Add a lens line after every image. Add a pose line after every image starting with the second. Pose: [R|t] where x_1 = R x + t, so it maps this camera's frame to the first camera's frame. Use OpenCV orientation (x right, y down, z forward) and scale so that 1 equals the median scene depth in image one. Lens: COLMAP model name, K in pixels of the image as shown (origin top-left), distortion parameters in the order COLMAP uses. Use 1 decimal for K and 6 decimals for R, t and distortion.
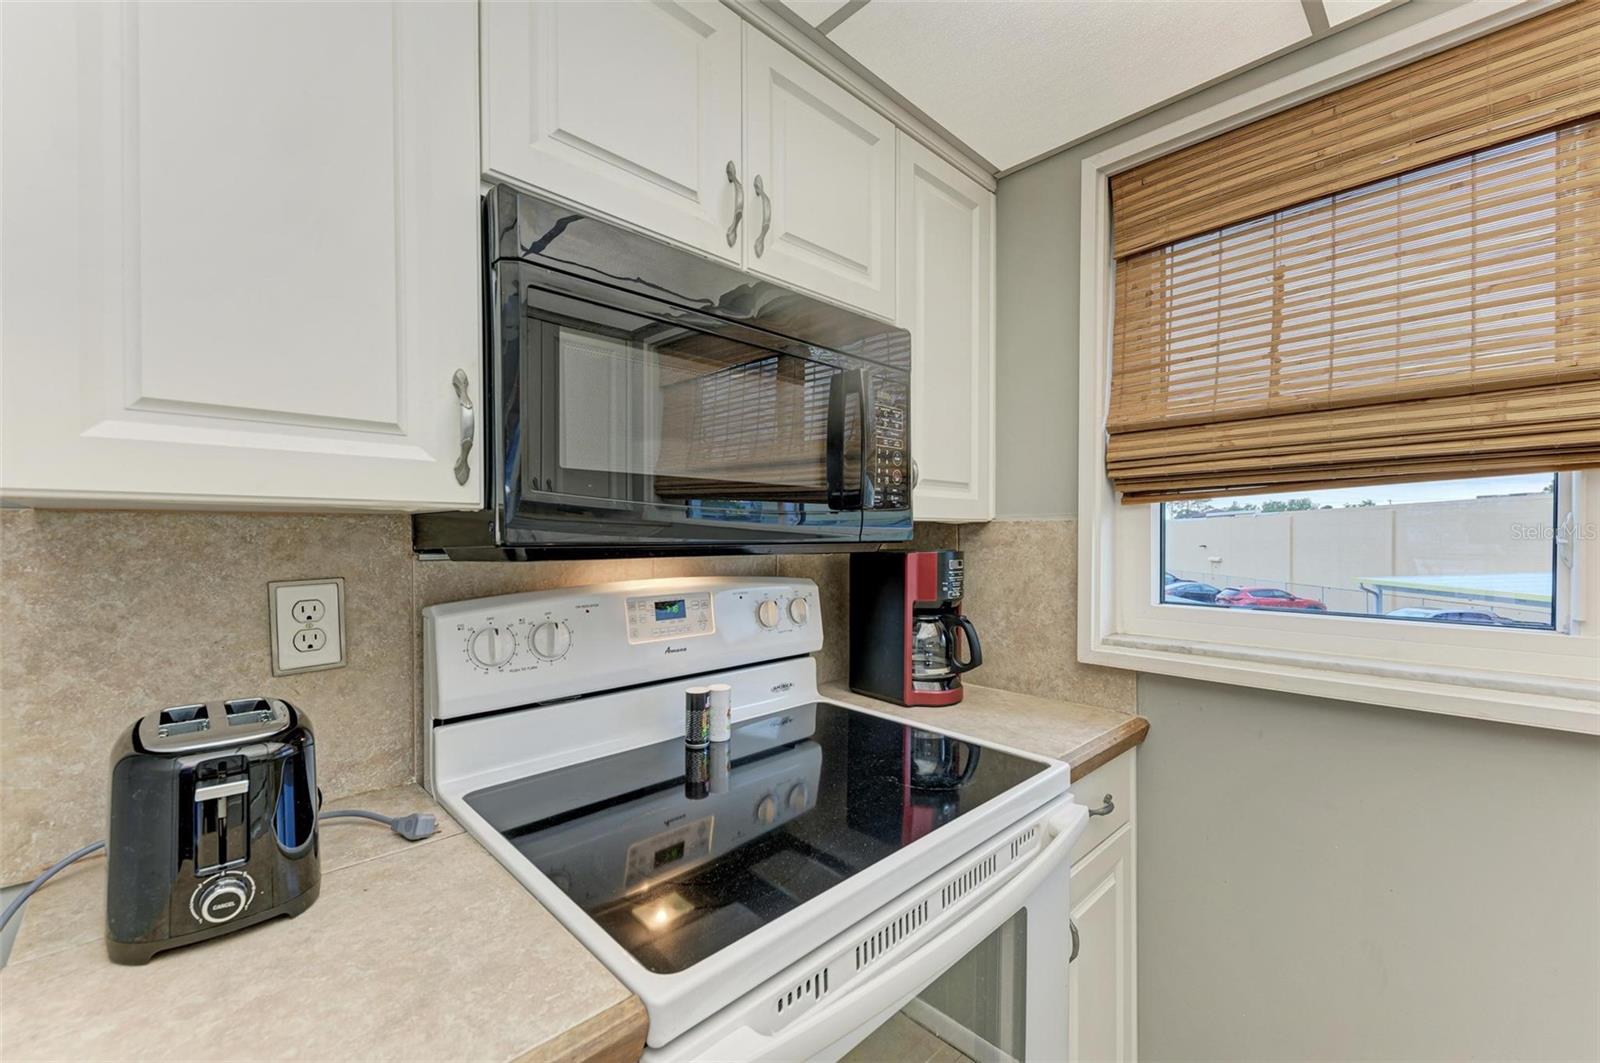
lens RADIAL K [[652.9, 0, 803.3], [0, 652.9, 545.5], [0, 0, 1]] dist [0.003248, -0.001615]
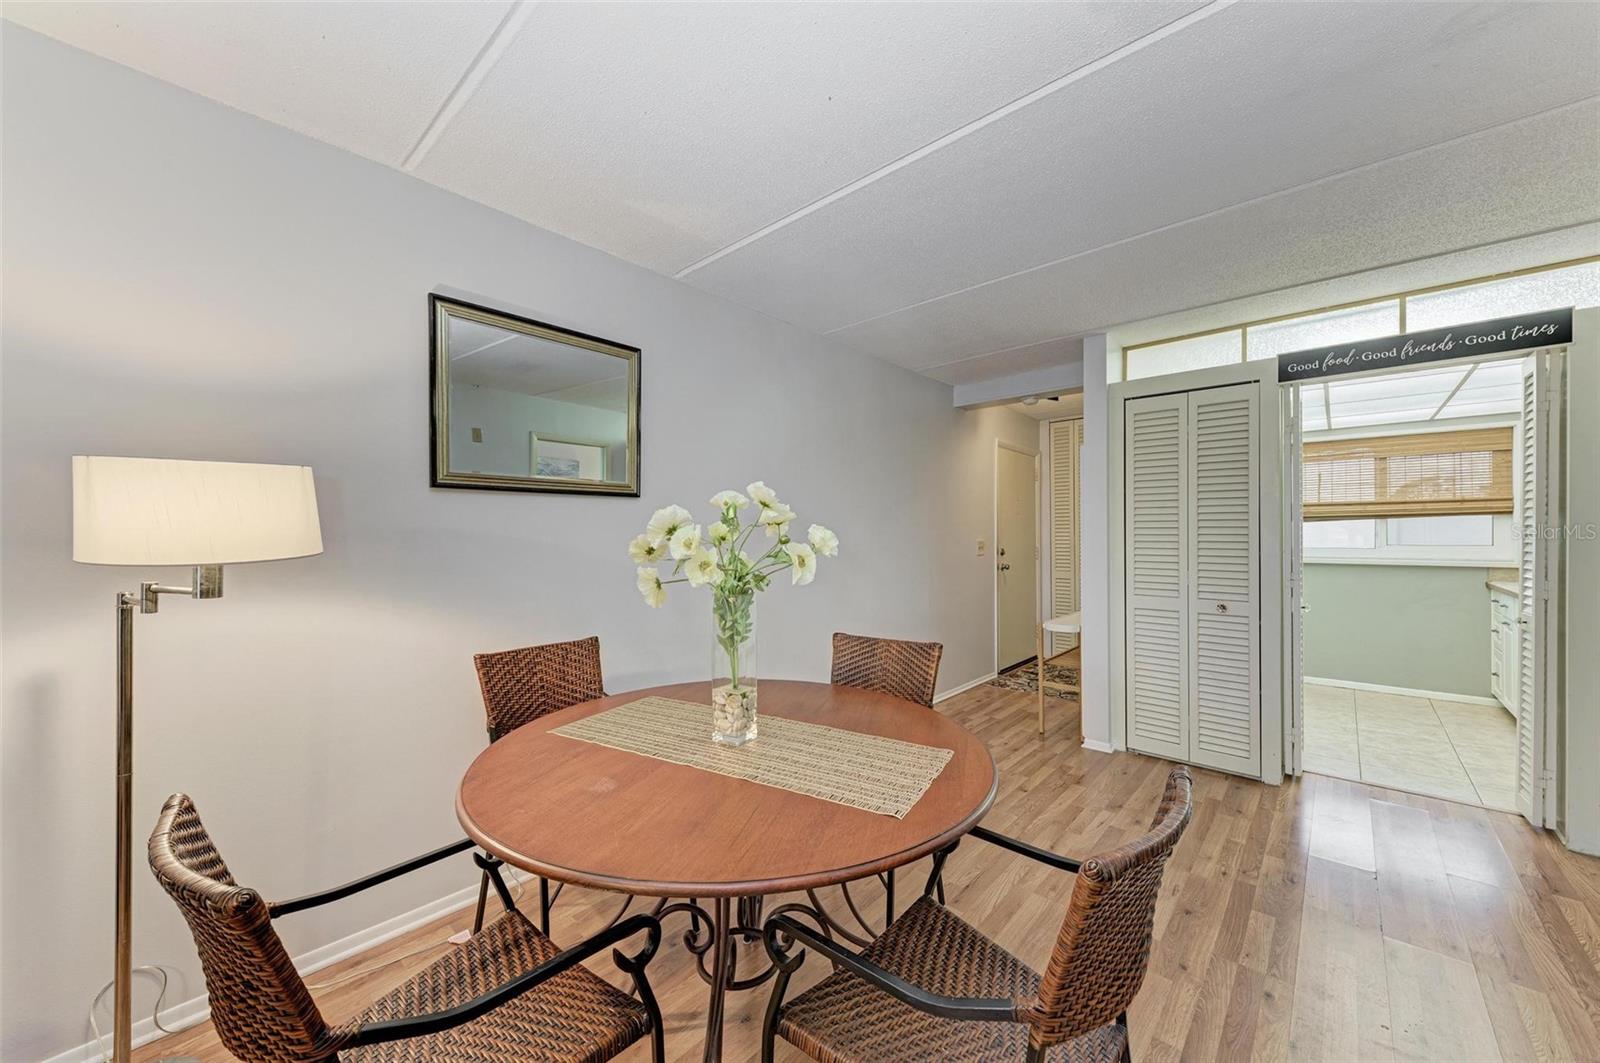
lens RADIAL K [[598.0, 0, 799.7], [0, 598.0, 535.1], [0, 0, 1]] dist [0.002185, 0.000238]
pose [[0.997585, 0.003756, 0.069361, -2.810911], [-0.002387, 0.999801, -0.019820, 0.091694], [-0.069422, 0.019606, 0.997395, -2.575439]]
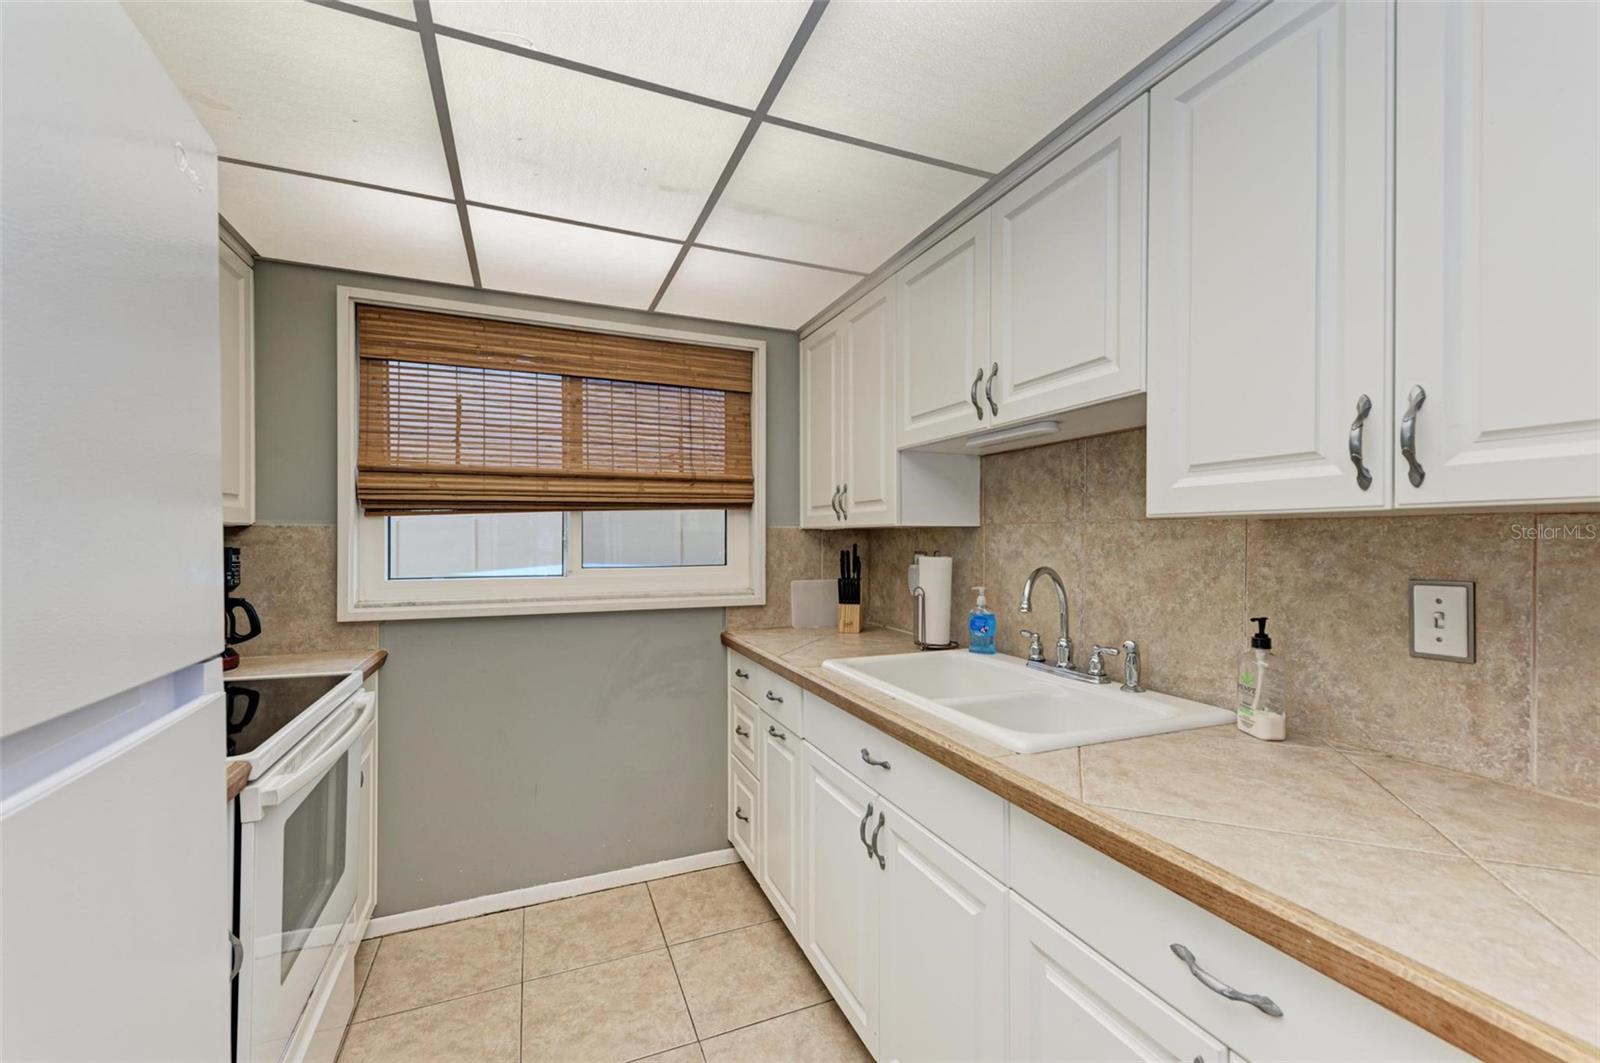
lens RADIAL K [[652.9, 0, 808.0], [0, 652.9, 538.4], [0, 0, 1]] dist [0.003248, -0.001615]
pose [[0.351726, 0.006976, 0.936077, -0.601369], [0.015570, 0.999790, -0.013301, 0.025838], [-0.935974, 0.019253, 0.351544, -0.529819]]
